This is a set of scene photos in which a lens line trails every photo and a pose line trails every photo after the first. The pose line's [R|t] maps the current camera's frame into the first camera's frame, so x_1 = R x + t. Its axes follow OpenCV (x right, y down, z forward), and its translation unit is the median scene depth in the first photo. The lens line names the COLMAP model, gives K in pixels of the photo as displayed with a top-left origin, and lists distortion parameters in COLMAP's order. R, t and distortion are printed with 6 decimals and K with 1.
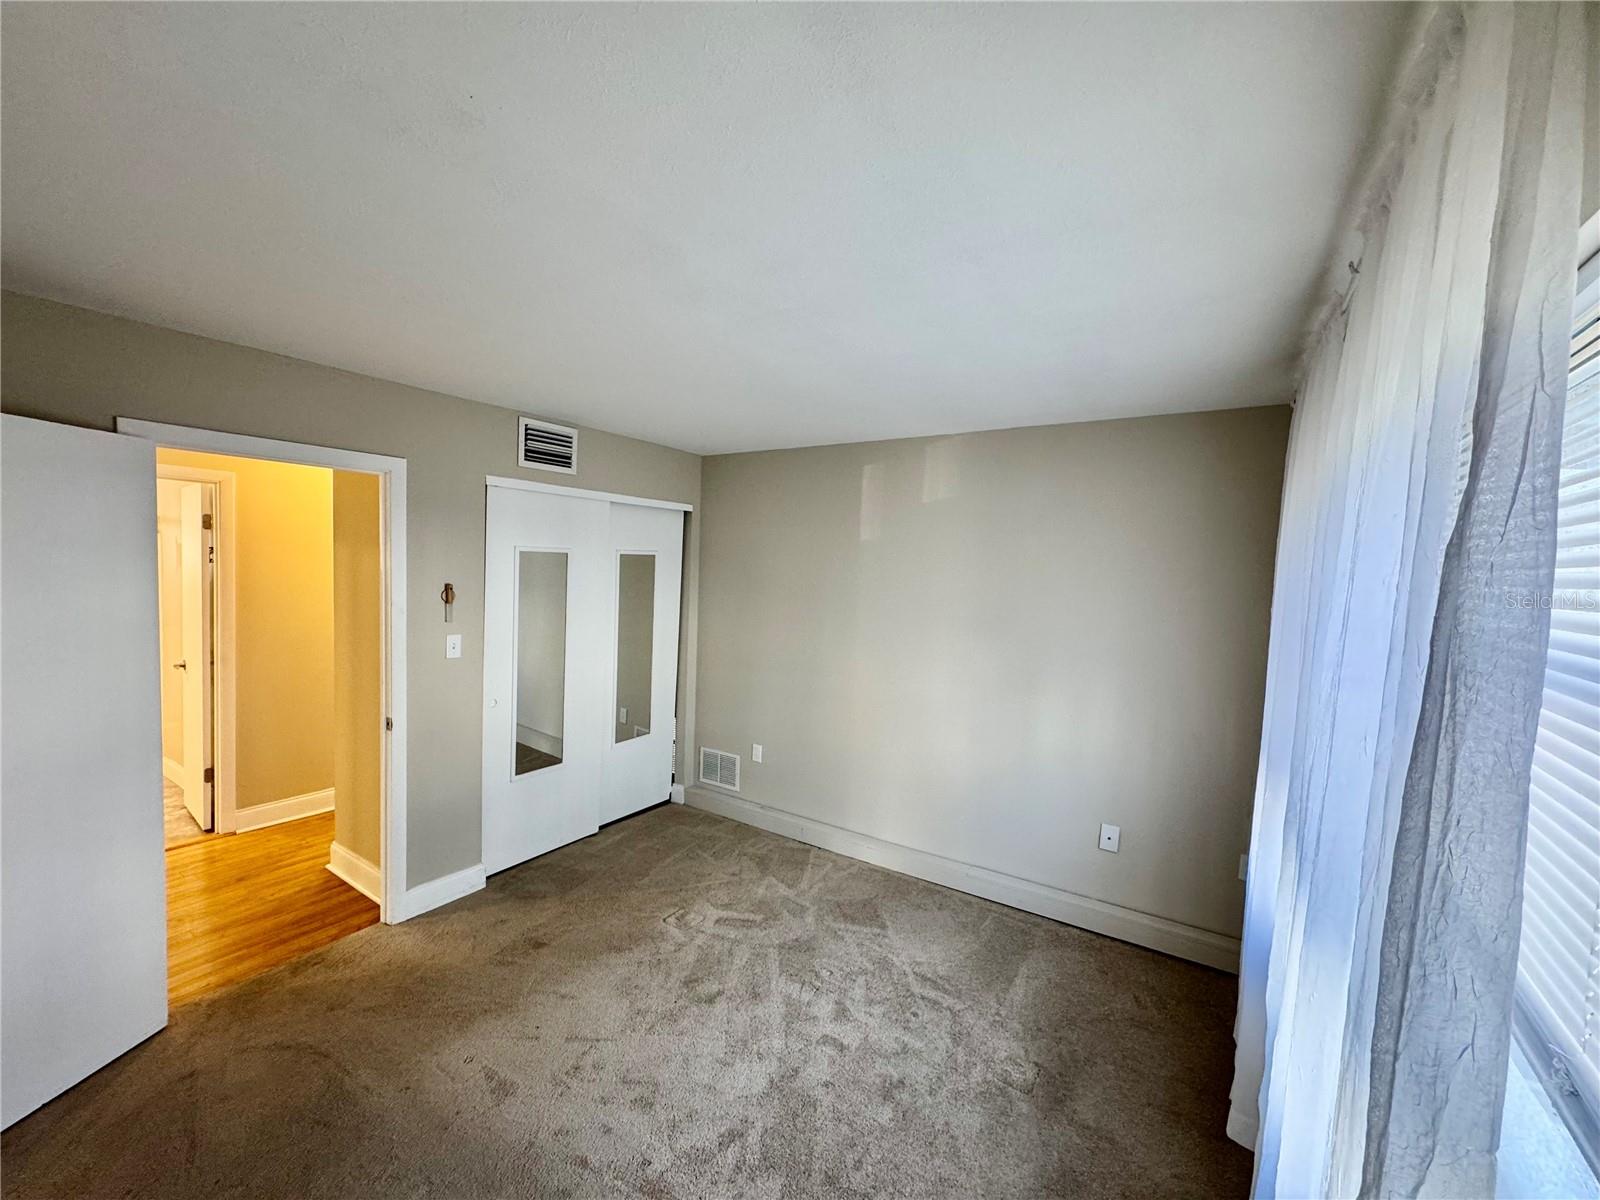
lens RADIAL K [[640.2, 0, 795.6], [0, 640.2, 602.2], [0, 0, 1]] dist [0.000674, 0.000205]
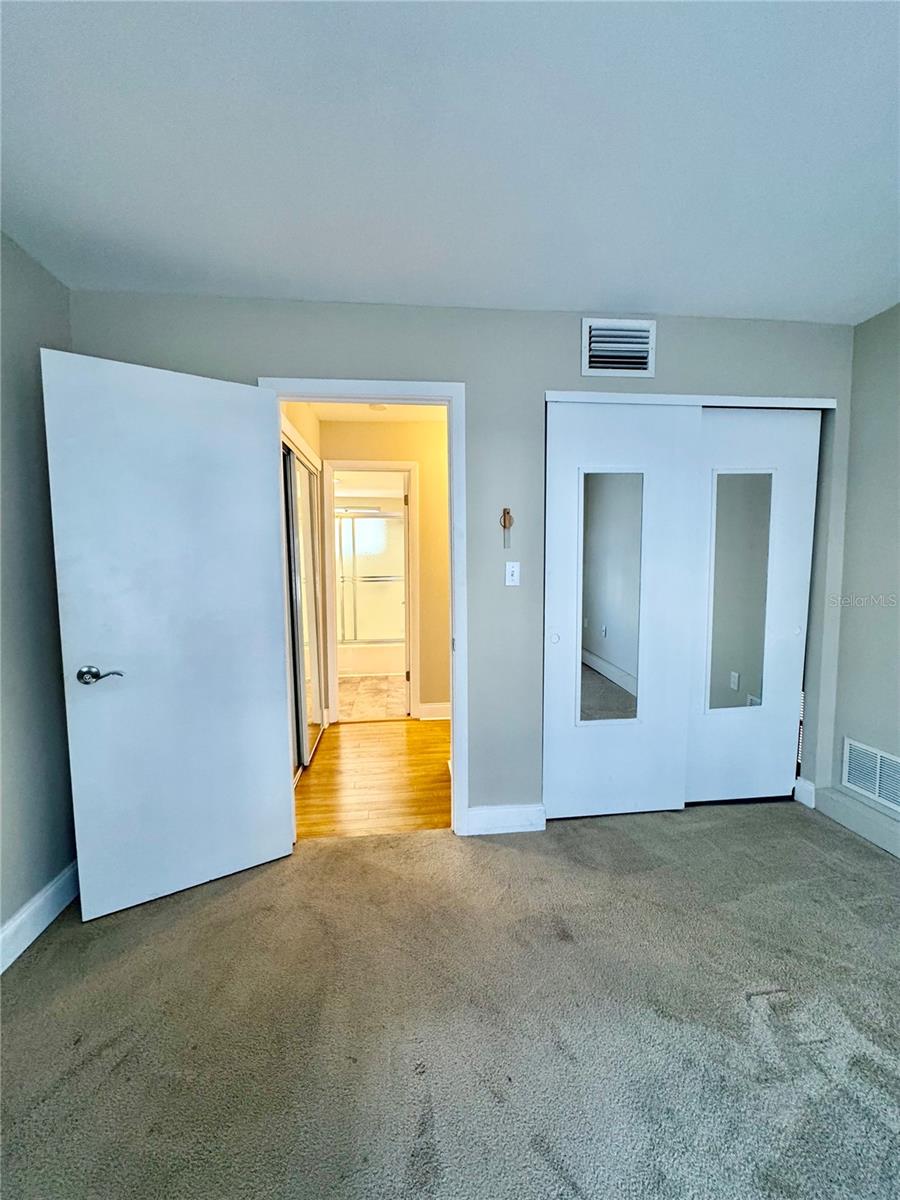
lens RADIAL K [[478.7, 0, 446.5], [0, 478.7, 597.6], [0, 0, 1]] dist [-0.001619, -0.000040]
pose [[0.644311, 0.015459, -0.764607, -0.040358], [-0.010516, 0.999880, 0.011355, 0.095076], [0.764691, 0.000724, 0.644397, 0.440707]]
